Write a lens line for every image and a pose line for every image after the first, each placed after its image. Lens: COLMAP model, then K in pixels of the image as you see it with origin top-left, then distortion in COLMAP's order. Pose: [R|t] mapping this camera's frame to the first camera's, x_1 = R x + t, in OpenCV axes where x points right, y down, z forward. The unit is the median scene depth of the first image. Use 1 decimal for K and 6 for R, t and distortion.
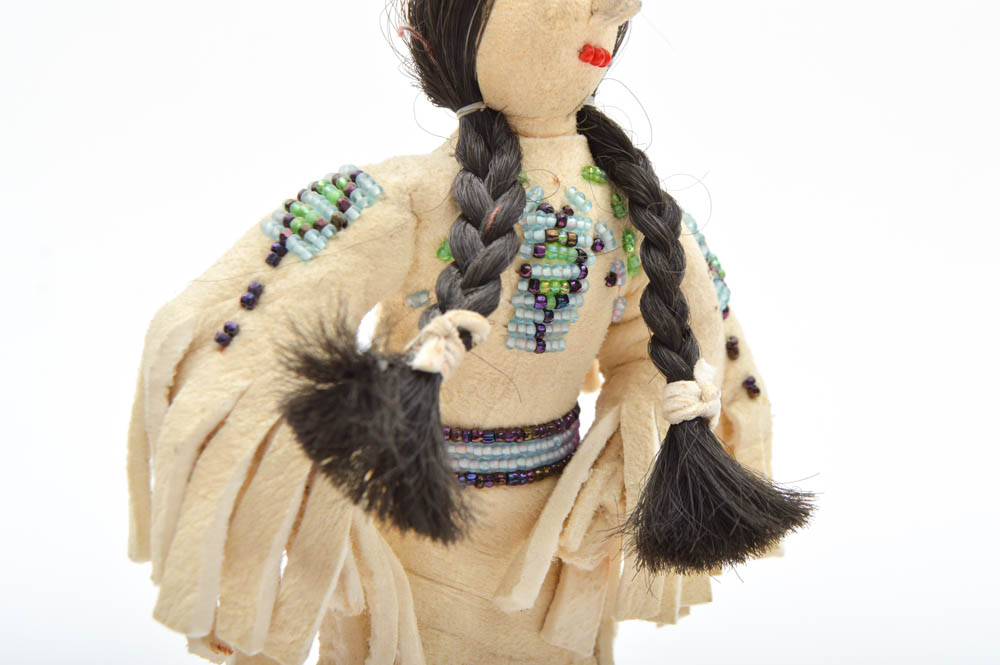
lens RADIAL K [[1561.1, 0, 499.3], [0, 1561.1, 338.1], [0, 0, 1]] dist [-0.014145, 0.000000]
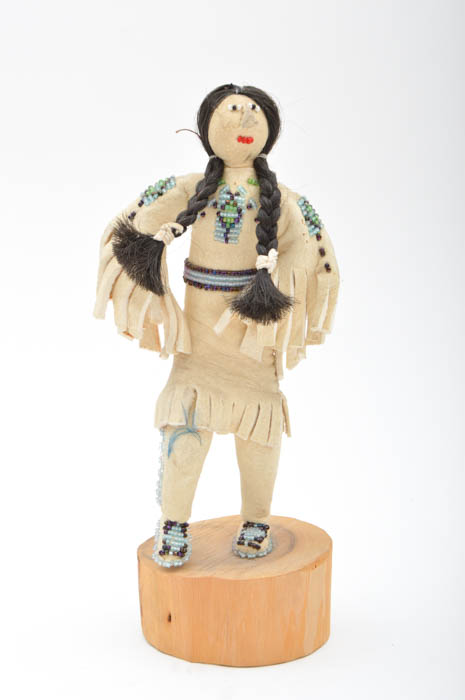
lens RADIAL K [[1092.8, 0, 233.6], [0, 1092.8, 348.9], [0, 0, 1]] dist [-0.014145, 0.000000]
pose [[0.872987, 0.113233, -0.474417, 1.025553], [-0.094294, 0.993510, 0.063616, 0.074165], [0.478541, -0.010802, 0.877999, -0.768122]]
